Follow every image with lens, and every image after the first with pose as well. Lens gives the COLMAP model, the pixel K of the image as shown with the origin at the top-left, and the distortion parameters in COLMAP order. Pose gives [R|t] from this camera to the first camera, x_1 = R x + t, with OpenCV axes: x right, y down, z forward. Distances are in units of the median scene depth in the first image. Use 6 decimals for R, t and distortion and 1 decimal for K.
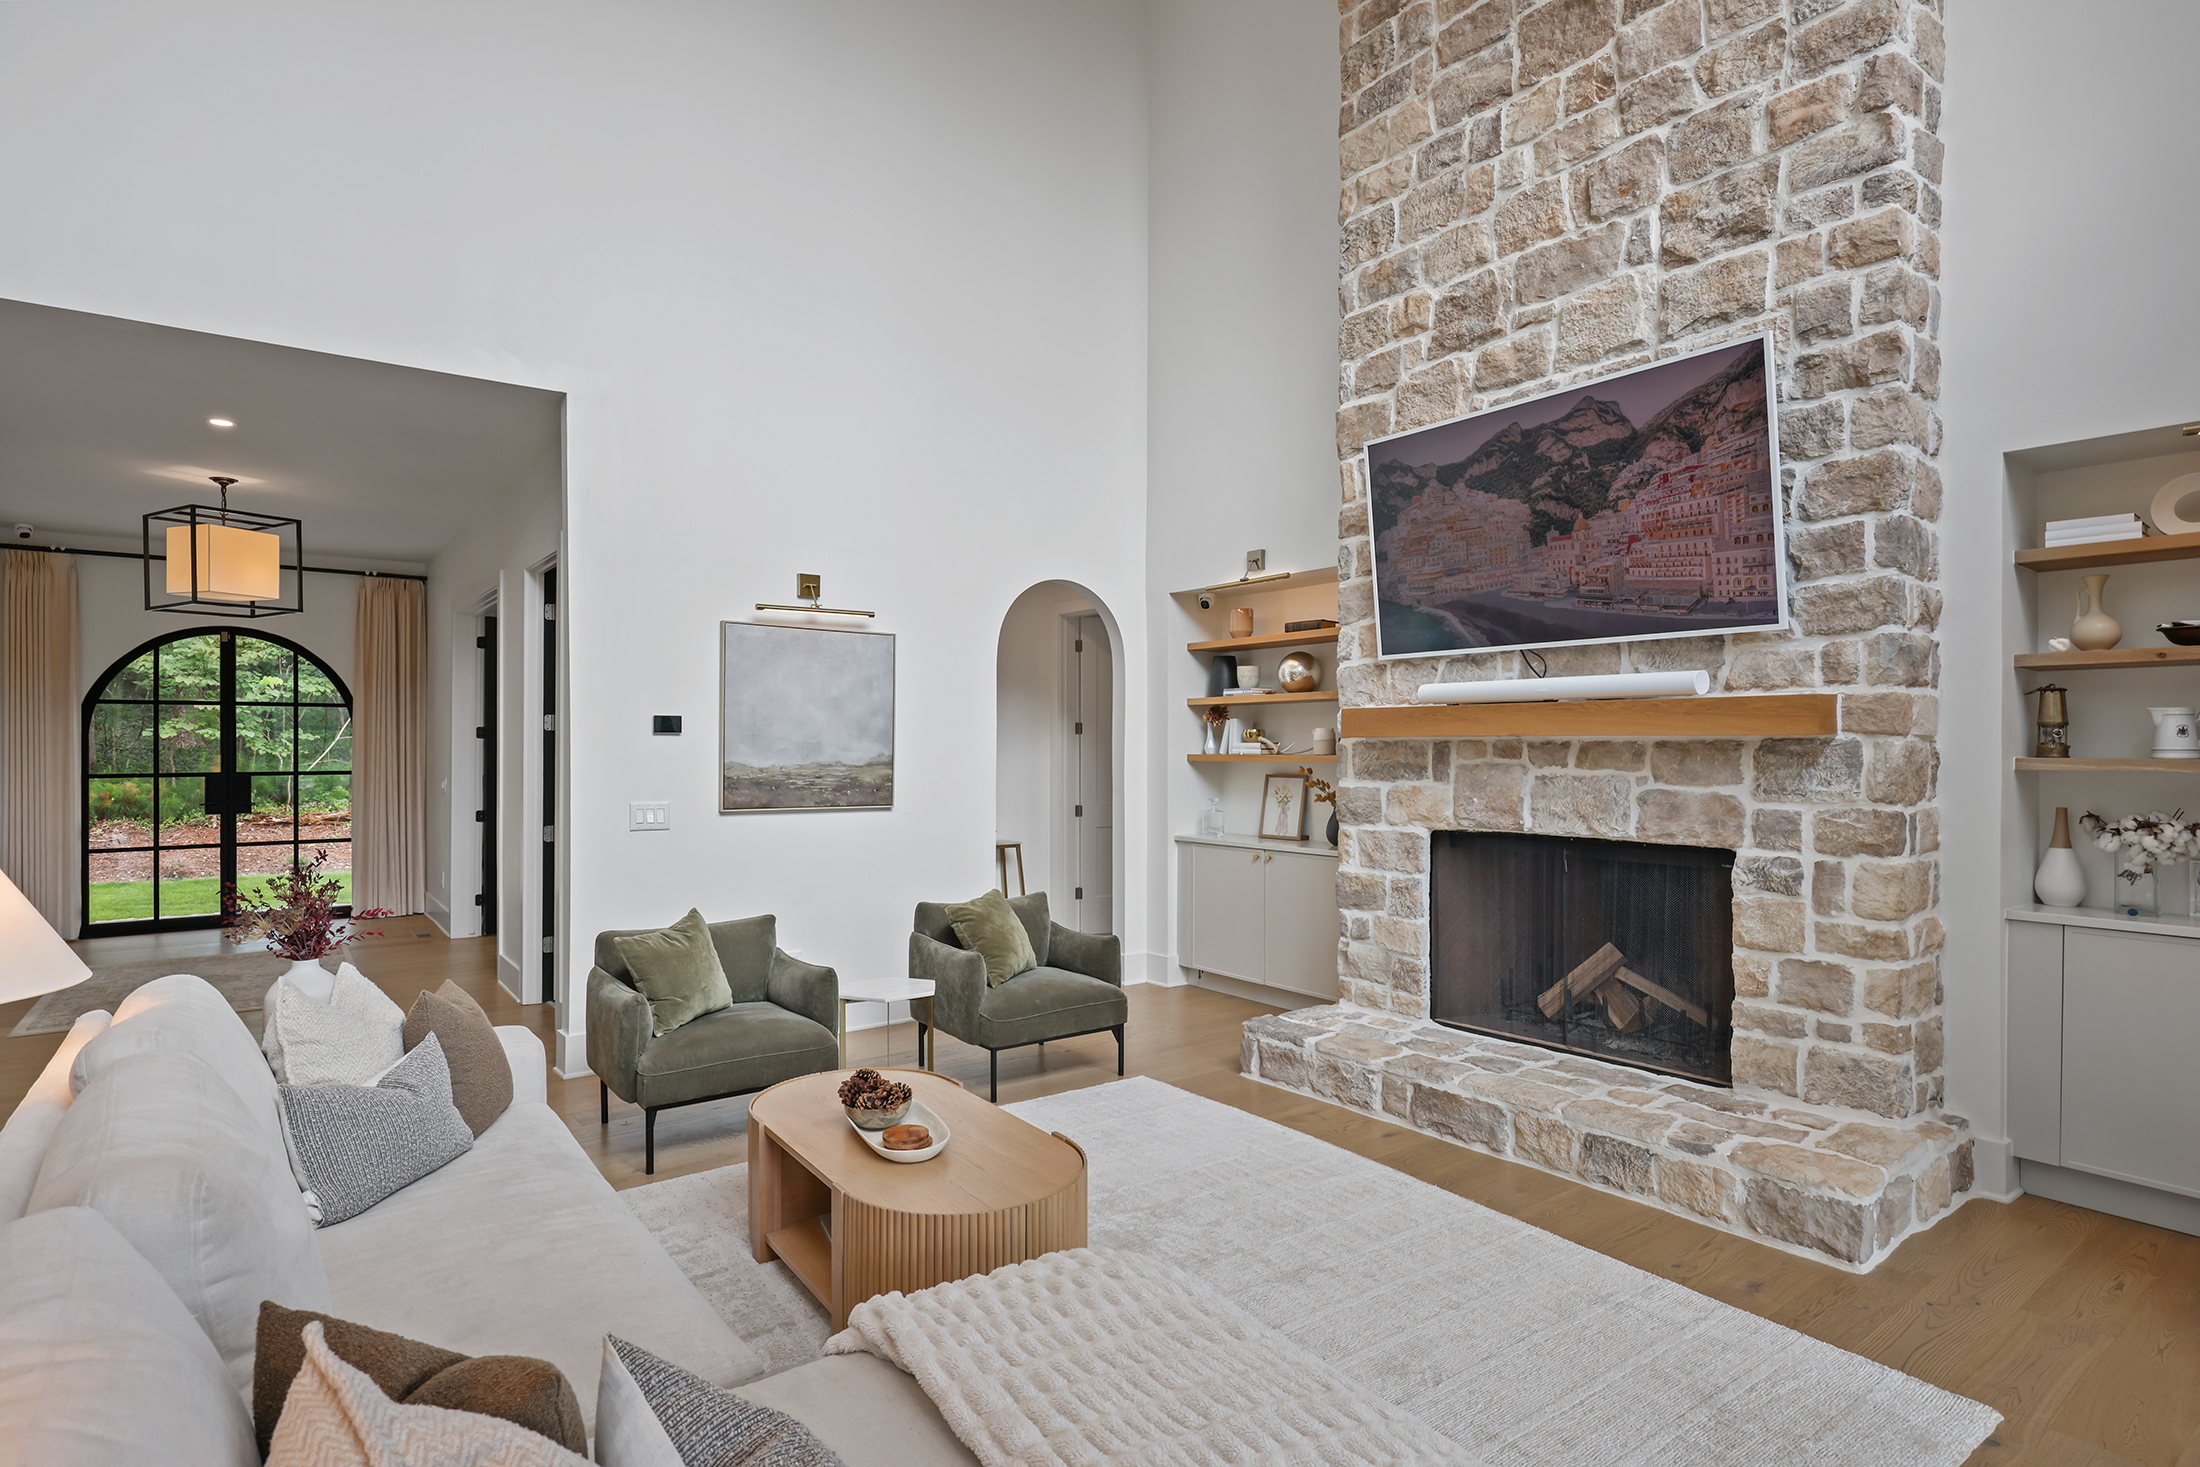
lens RADIAL K [[1129.4, 0, 1094.6], [0, 1129.4, 746.0], [0, 0, 1]] dist [-0.000775, -0.000383]
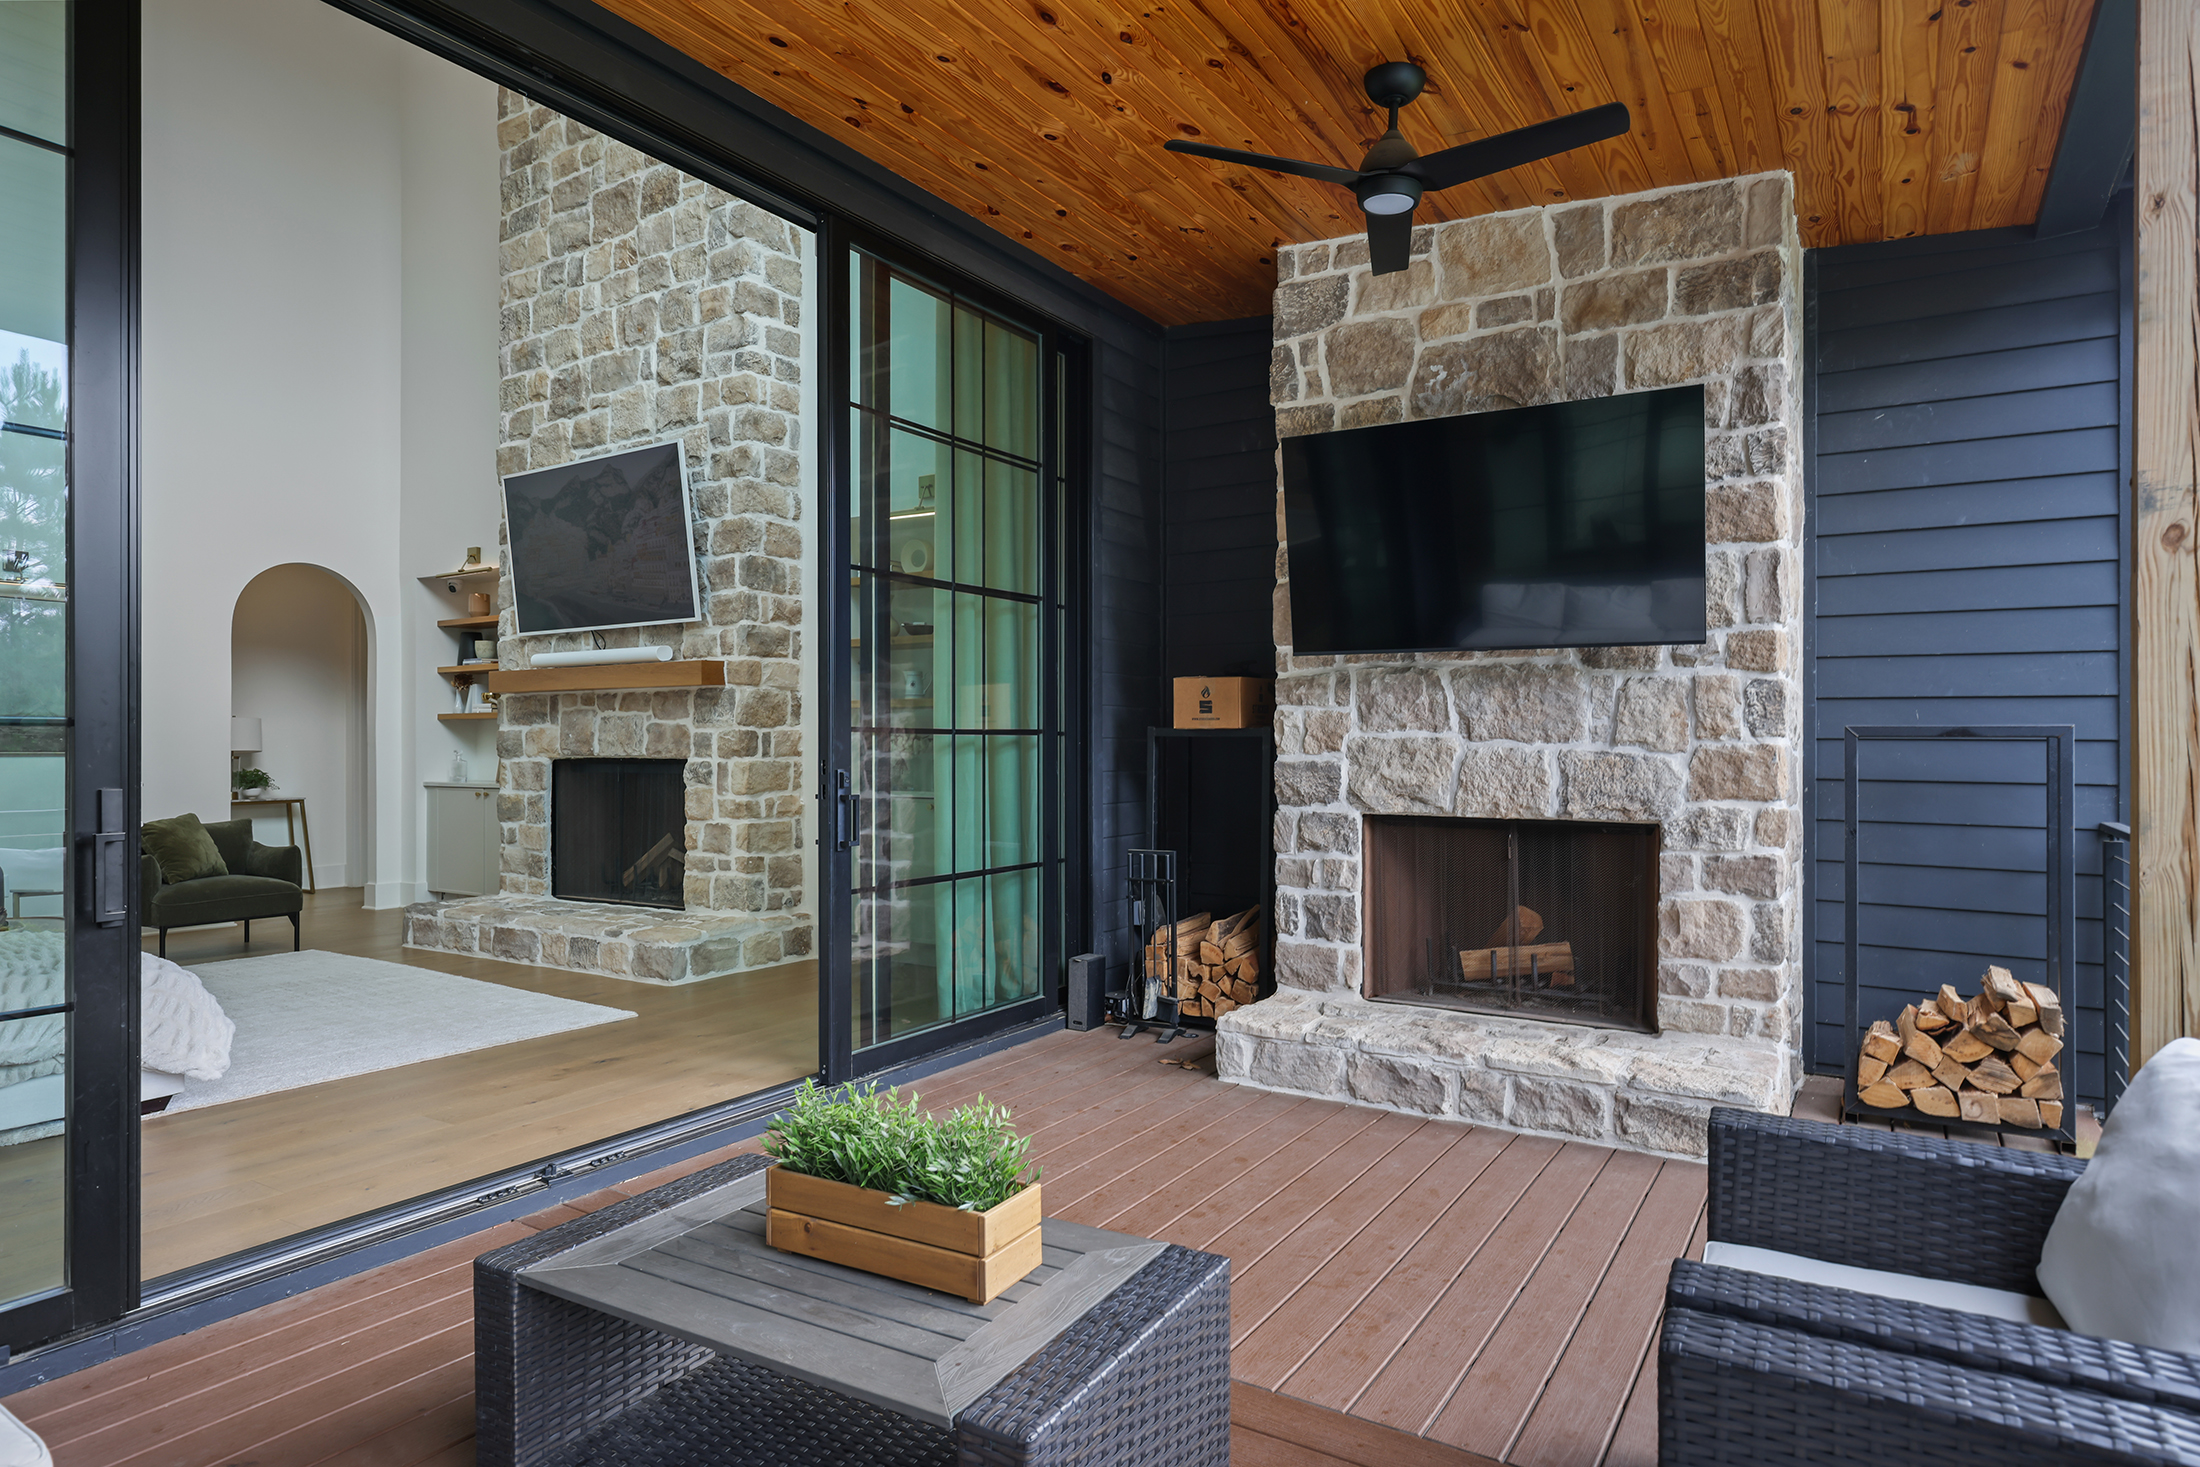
lens RADIAL K [[1243.5, 0, 1099.2], [0, 1243.5, 742.0], [0, 0, 1]] dist [-0.002355, -0.000452]
pose [[0.938426, -0.003879, 0.345458, 0.437096], [0.003562, 0.999992, 0.001553, 0.058127], [-0.345462, -0.000227, 0.938433, -0.727101]]
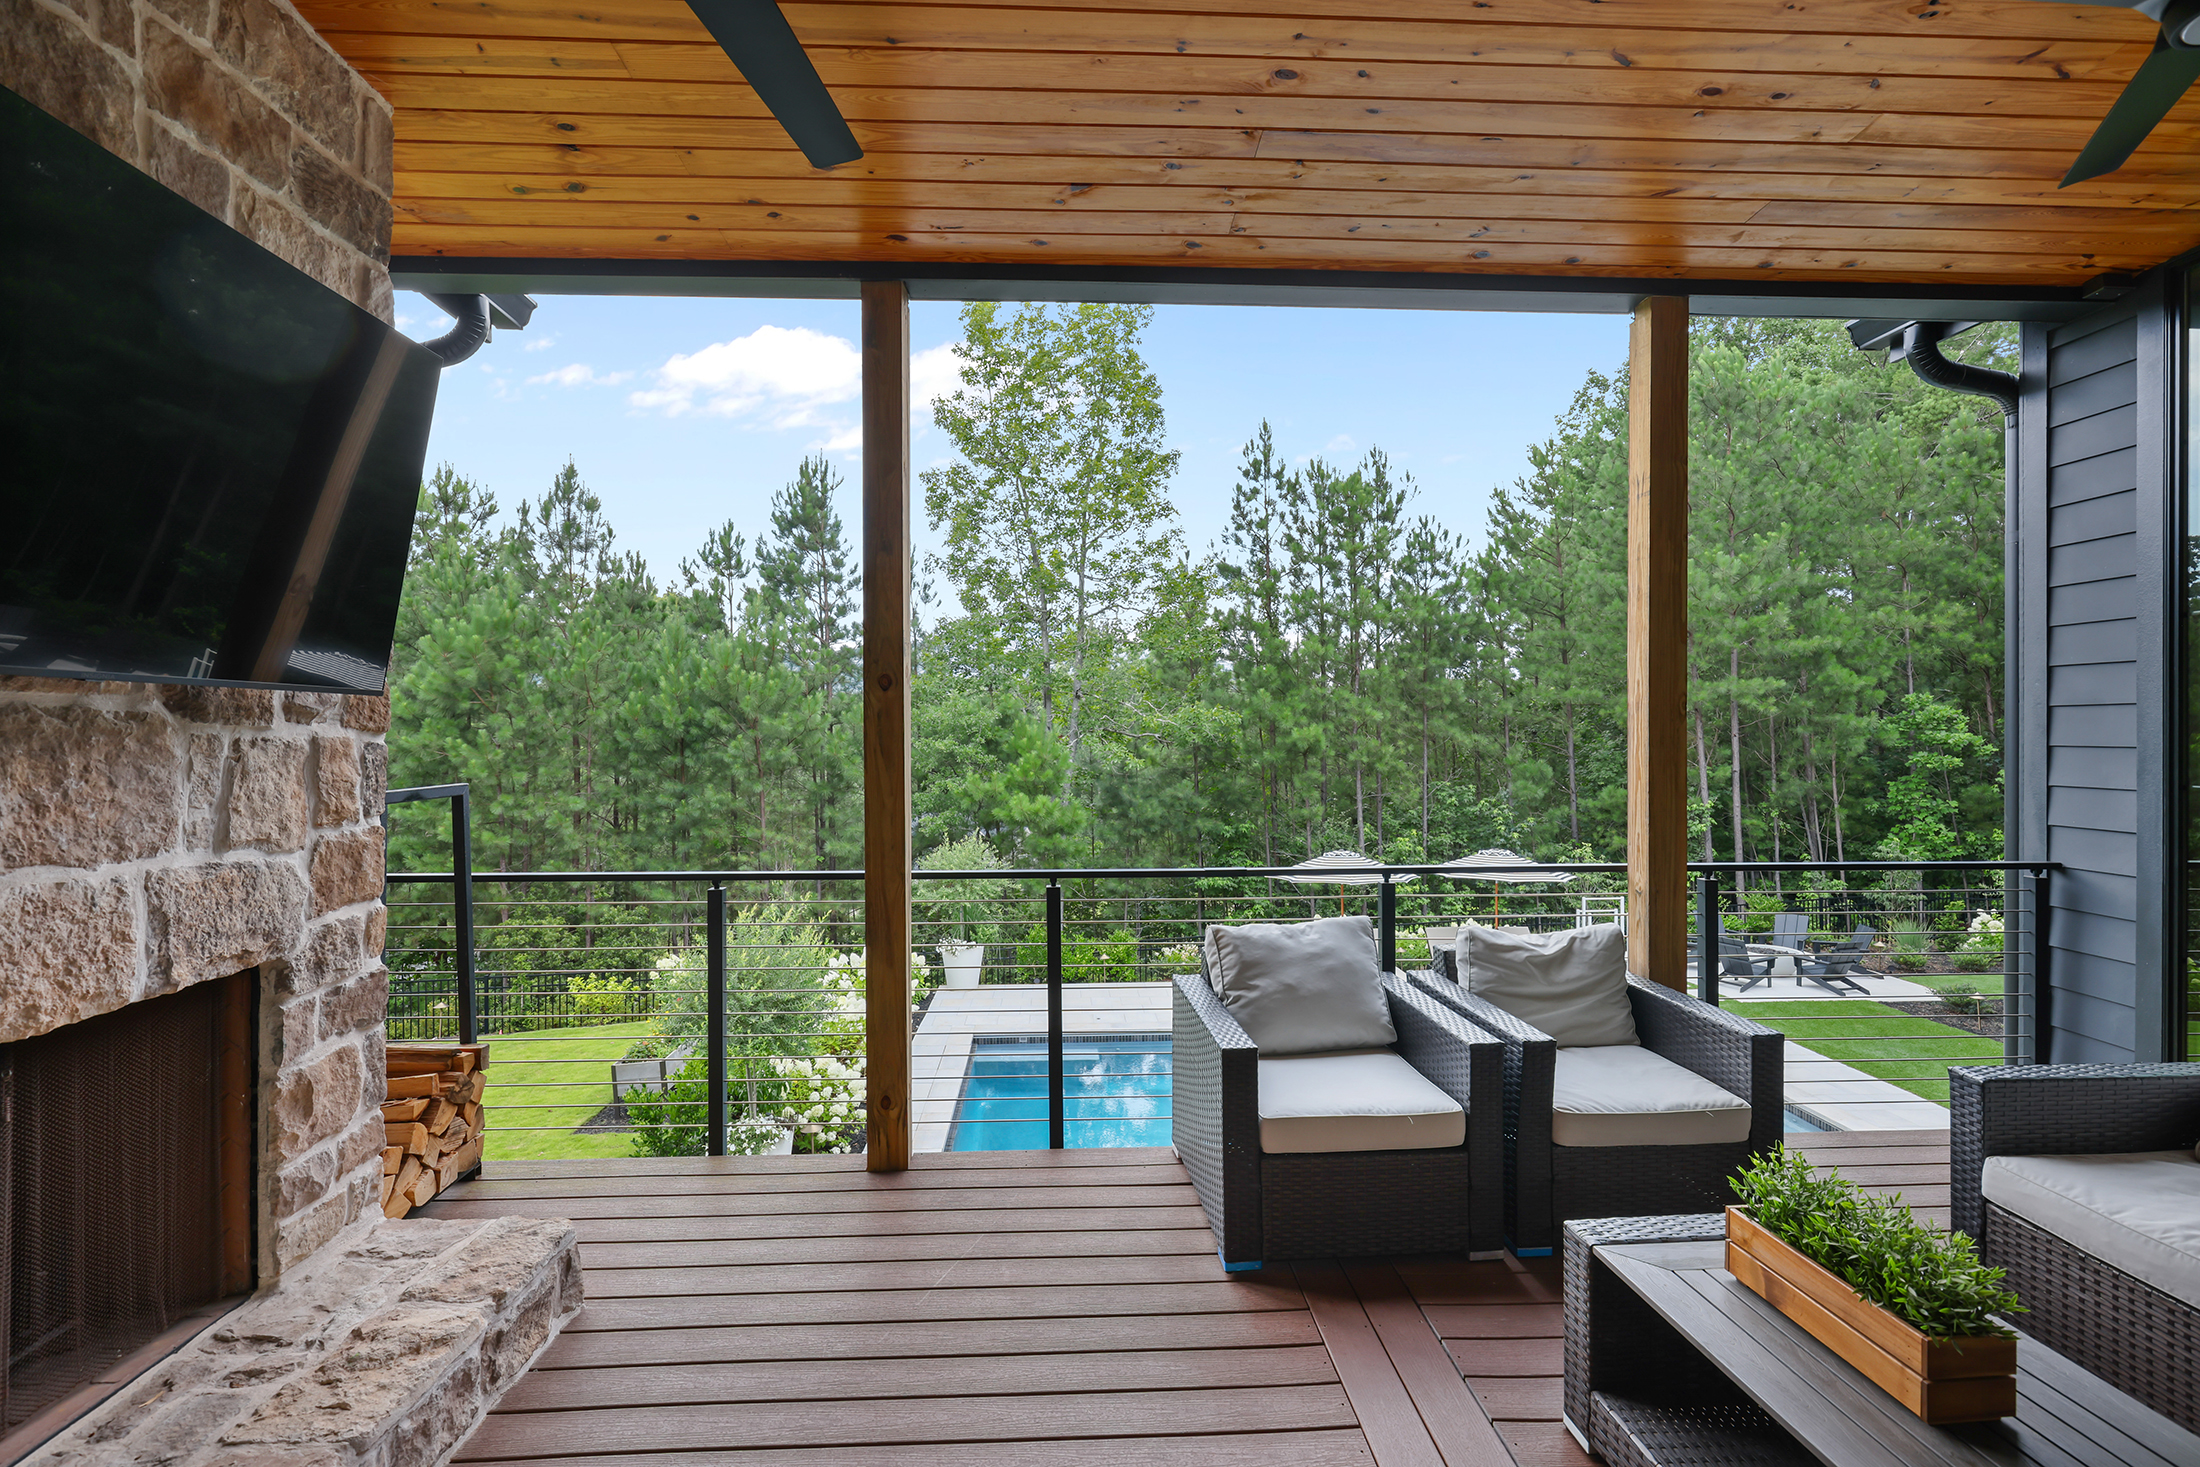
lens RADIAL K [[993.2, 0, 1106.5], [0, 993.2, 722.3], [0, 0, 1]] dist [-0.008729, 0.001269]
pose [[-0.821504, -0.000116, 0.570202, 0.544557], [0.000434, 1.000000, 0.000829, 0.004377], [-0.570202, 0.000929, -0.821504, 0.169295]]
